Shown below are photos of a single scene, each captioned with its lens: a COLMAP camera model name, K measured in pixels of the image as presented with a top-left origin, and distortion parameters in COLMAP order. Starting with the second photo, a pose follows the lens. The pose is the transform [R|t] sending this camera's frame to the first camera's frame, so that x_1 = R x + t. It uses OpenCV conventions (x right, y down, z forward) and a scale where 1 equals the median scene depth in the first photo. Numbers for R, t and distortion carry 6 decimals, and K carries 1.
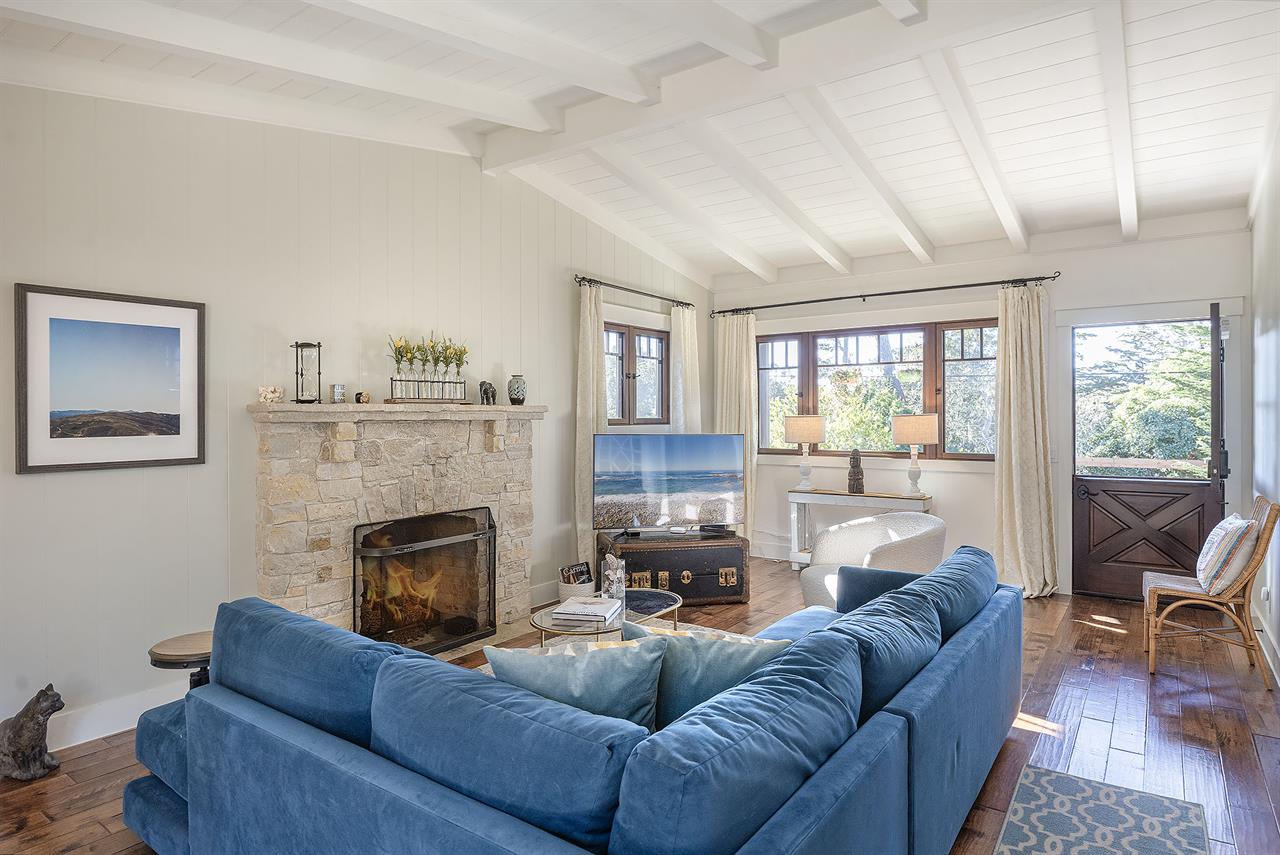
lens RADIAL K [[726.8, 0, 640.6], [0, 726.8, 422.1], [0, 0, 1]] dist [-0.001344, -0.000561]
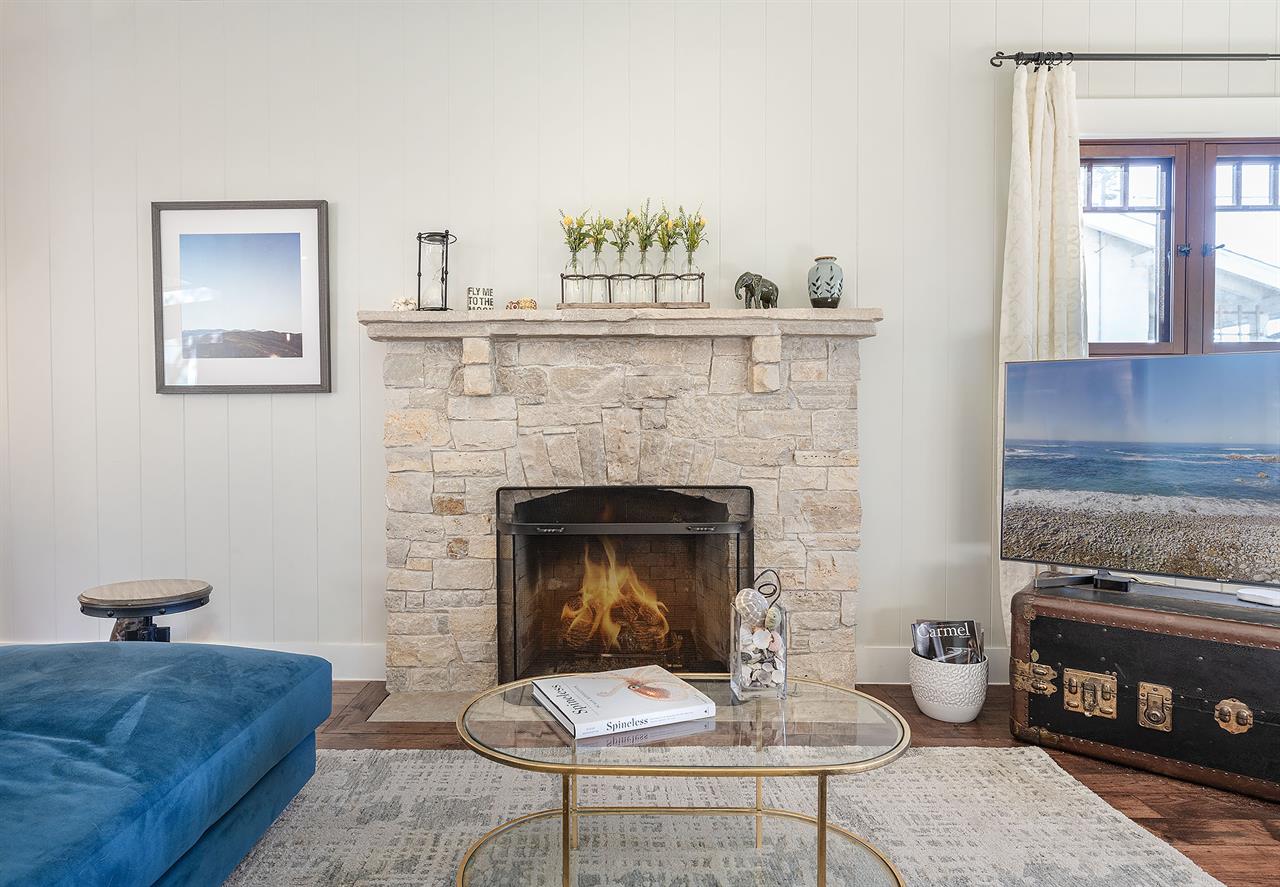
lens RADIAL K [[742.8, 0, 640.4], [0, 742.8, 441.2], [0, 0, 1]] dist [-0.007817, 0.000253]
pose [[0.573266, 0.017924, -0.819174, 0.254592], [-0.007993, 0.999835, 0.016283, 0.079464], [0.819331, -0.002787, 0.573315, 0.654125]]
